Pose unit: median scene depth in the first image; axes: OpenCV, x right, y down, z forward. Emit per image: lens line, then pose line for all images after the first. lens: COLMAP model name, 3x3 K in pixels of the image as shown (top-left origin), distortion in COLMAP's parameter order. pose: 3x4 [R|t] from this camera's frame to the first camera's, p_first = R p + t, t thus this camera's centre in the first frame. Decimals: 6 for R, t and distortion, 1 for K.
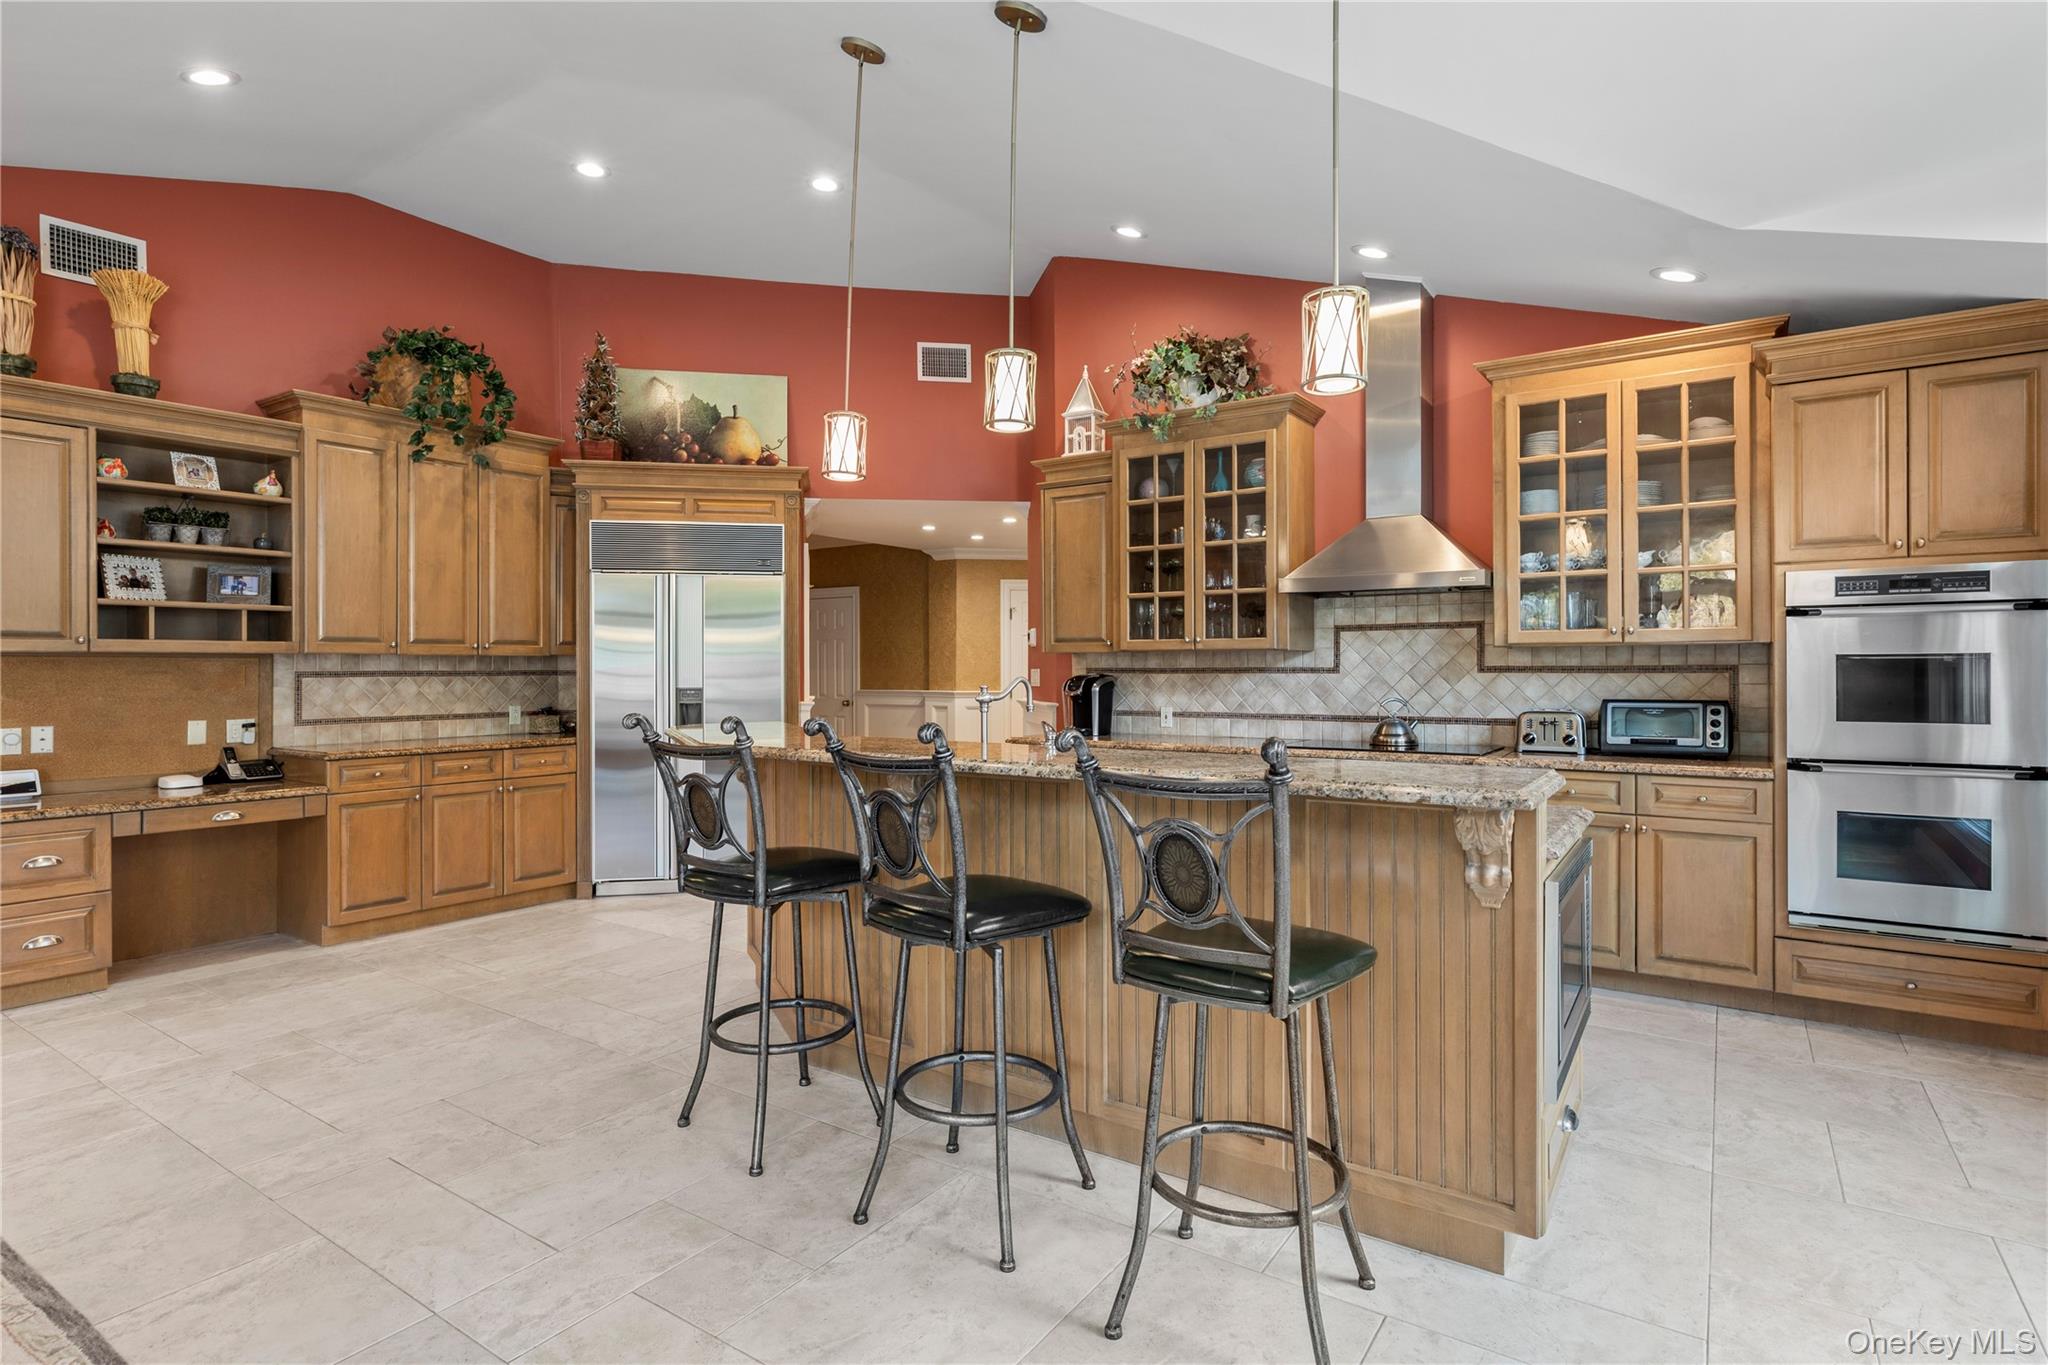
lens RADIAL K [[1015.2, 0, 1025.6], [0, 1015.2, 670.4], [0, 0, 1]] dist [0.001189, -0.000044]
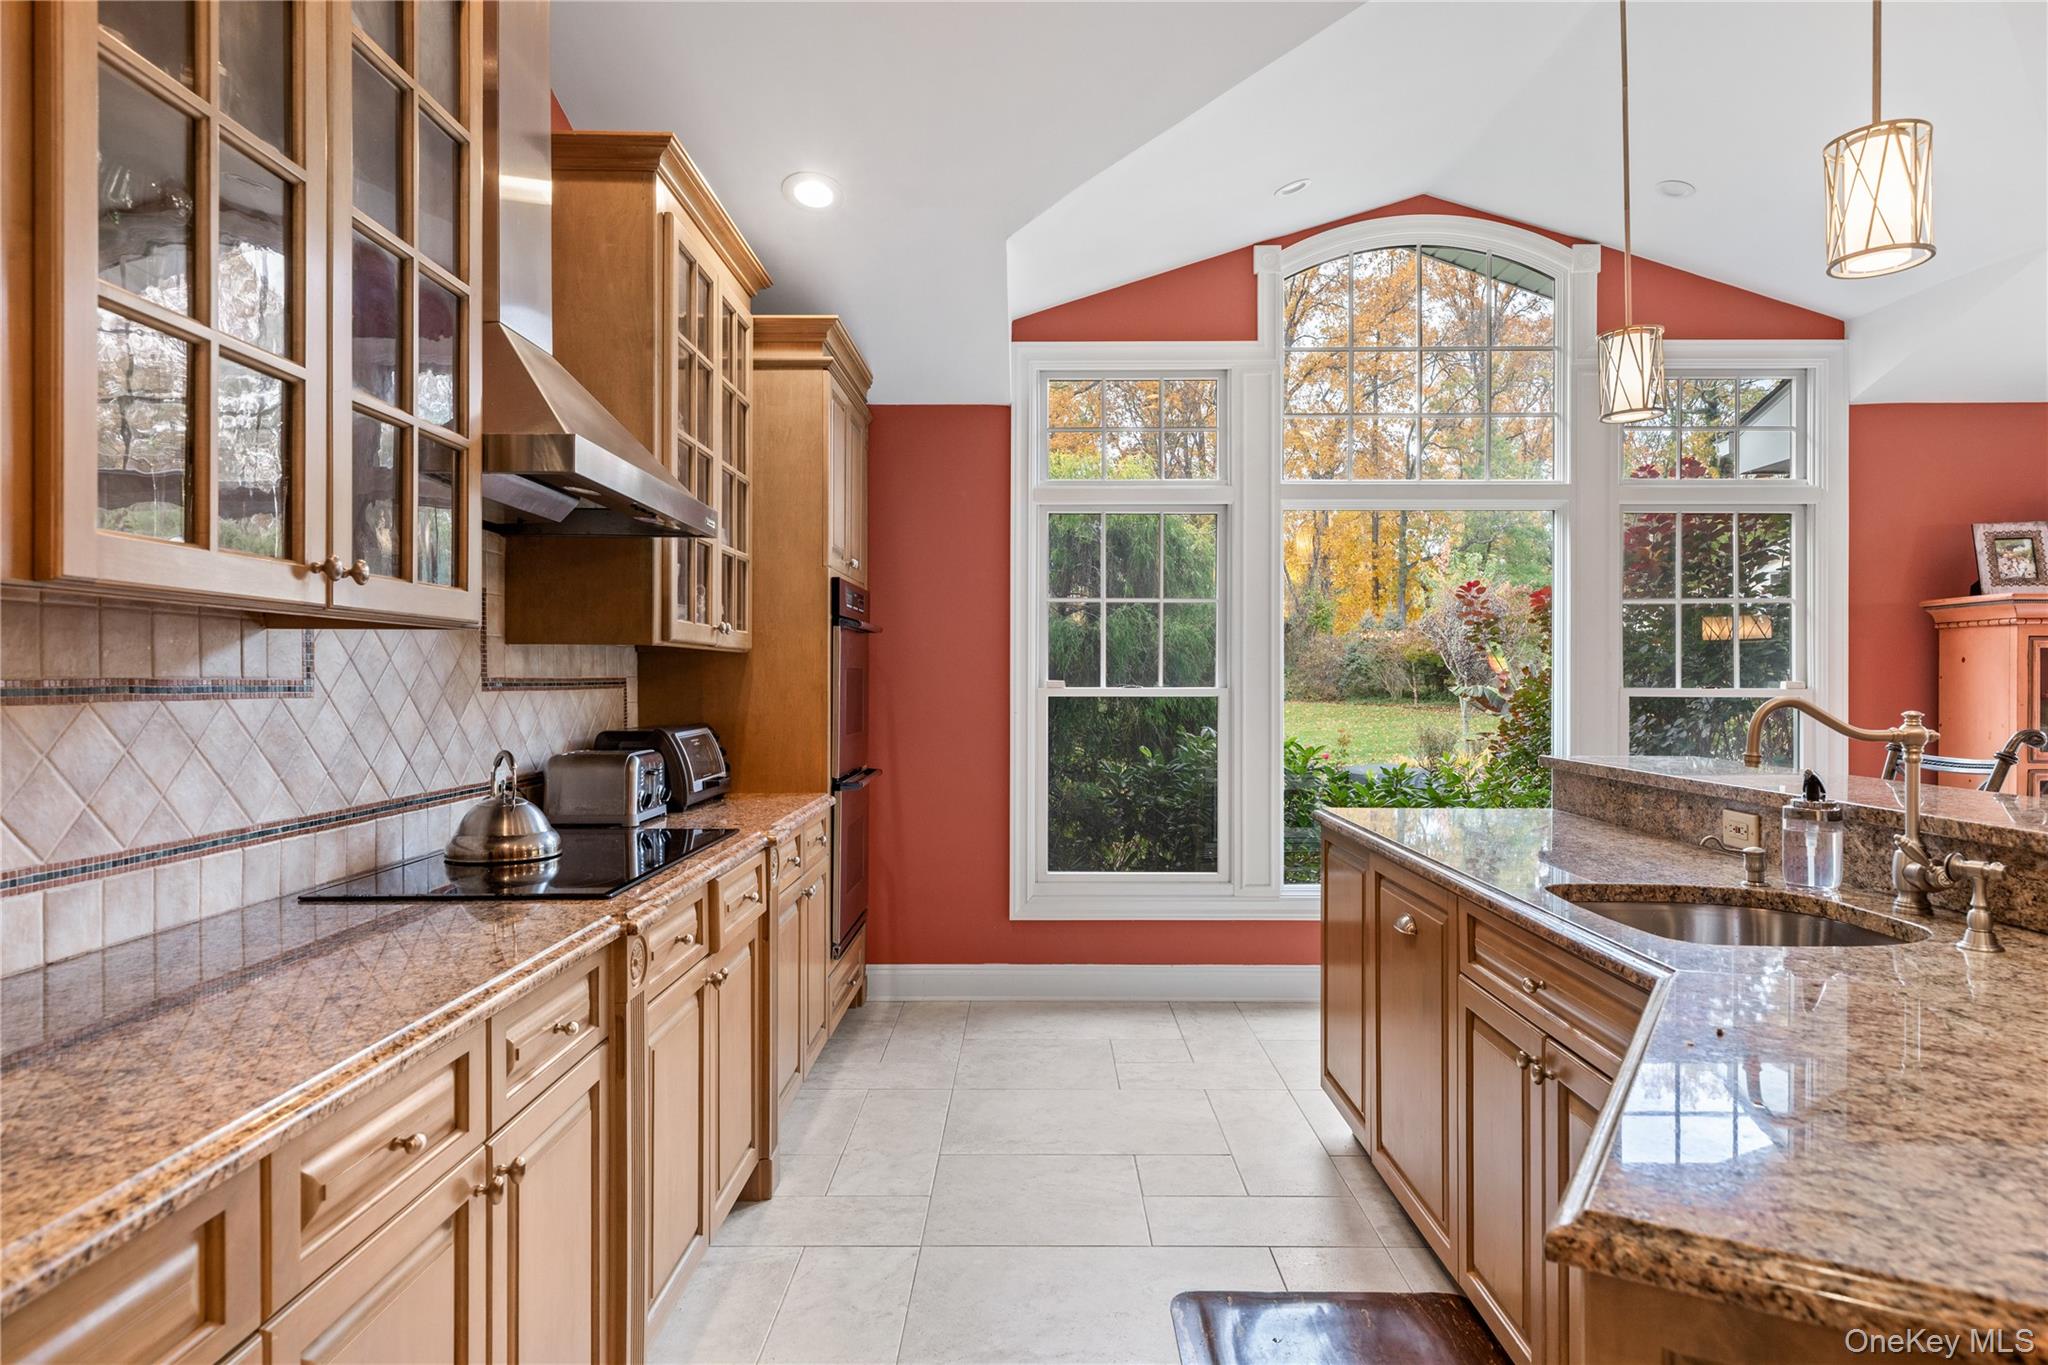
lens RADIAL K [[1210.0, 0, 1031.4], [0, 1210.0, 681.3], [0, 0, 1]] dist [0.009949, -0.002694]
pose [[-0.558675, 0.000737, 0.829387, -0.180886], [0.003262, 0.999994, 0.001308, -0.002179], [-0.829381, 0.003436, -0.558674, 1.017069]]
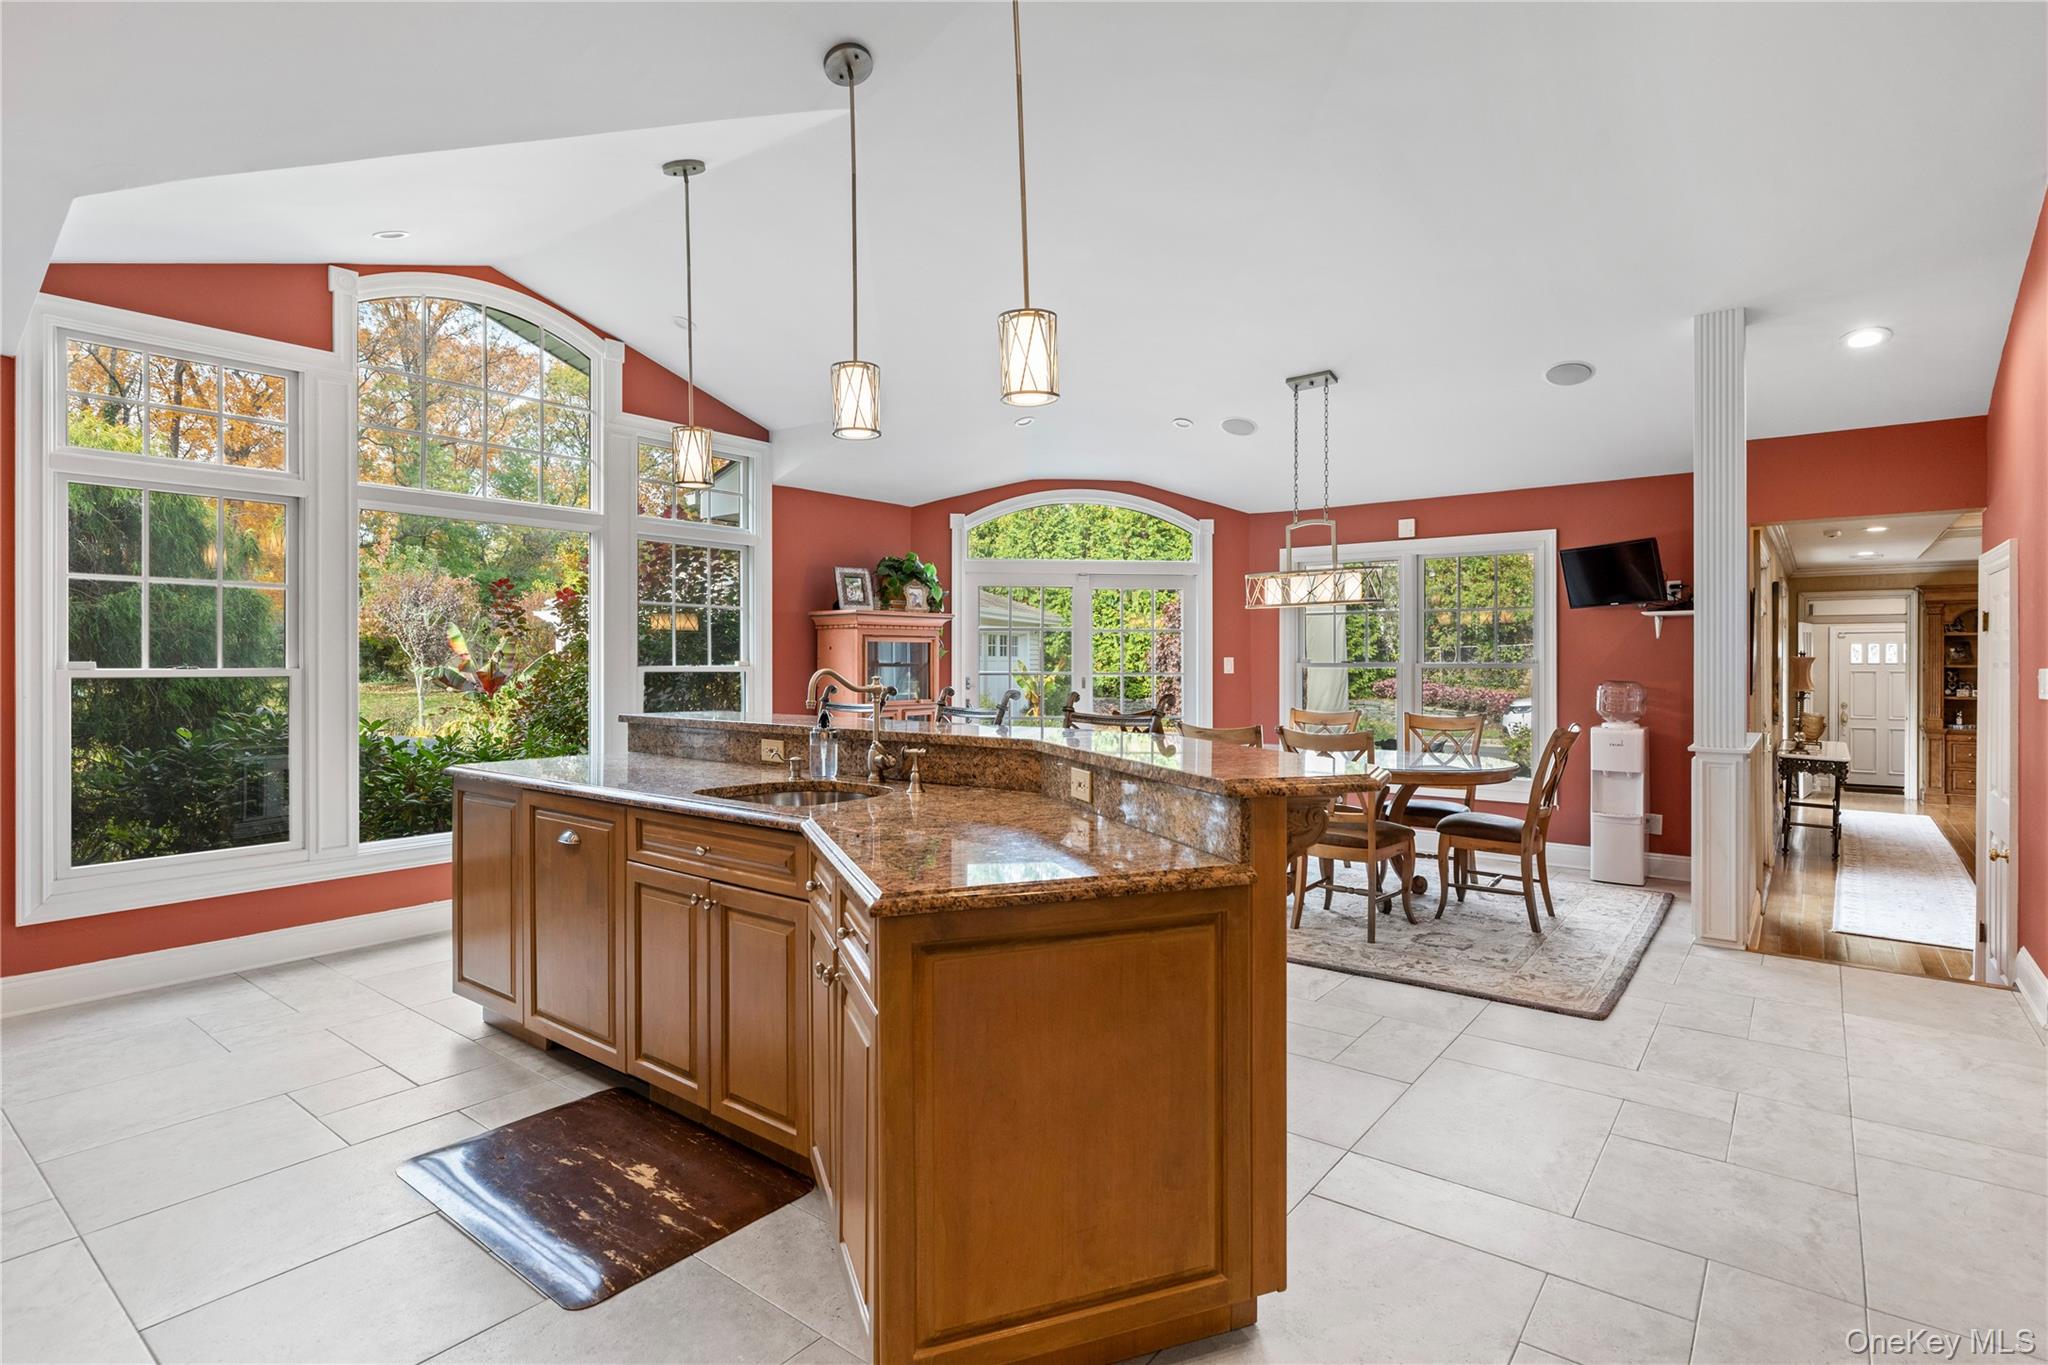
lens RADIAL K [[1015.2, 0, 1038.8], [0, 1015.2, 666.2], [0, 0, 1]] dist [0.001189, -0.000044]
pose [[-0.998178, 0.002776, 0.060272, -0.153204], [0.003303, 0.999957, 0.008639, -0.002207], [-0.060245, 0.008823, -0.998145, 1.168957]]
